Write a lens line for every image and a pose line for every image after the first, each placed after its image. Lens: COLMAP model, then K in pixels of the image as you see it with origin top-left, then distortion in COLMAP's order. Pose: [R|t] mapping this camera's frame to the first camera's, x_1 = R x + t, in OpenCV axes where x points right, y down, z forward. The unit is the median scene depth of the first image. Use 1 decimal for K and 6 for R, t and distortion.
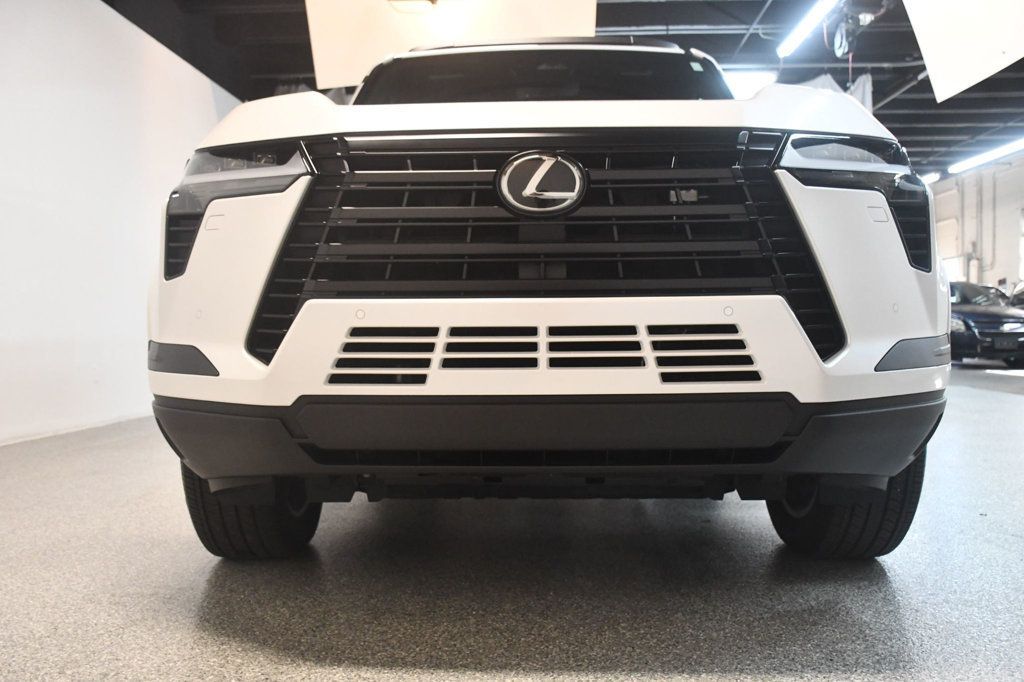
lens RADIAL K [[902.0, 0, 512.0], [0, 902.0, 341.0], [0, 0, 1]] dist [-0.058129, 0.001415]
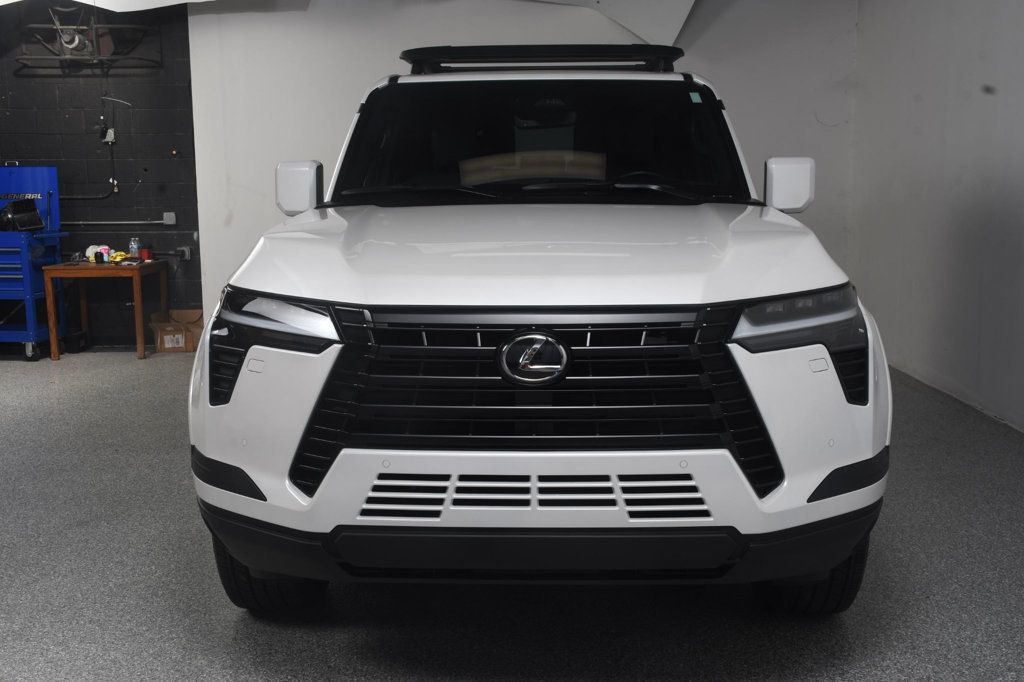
lens RADIAL K [[1091.6, 0, 512.0], [0, 1091.6, 341.0], [0, 0, 1]] dist [-0.005429, -0.002684]
pose [[0.999981, 0.001856, 0.005831, -0.005312], [-0.002481, 0.994018, 0.109191, -0.358246], [-0.005594, -0.109203, 0.994004, -0.467417]]
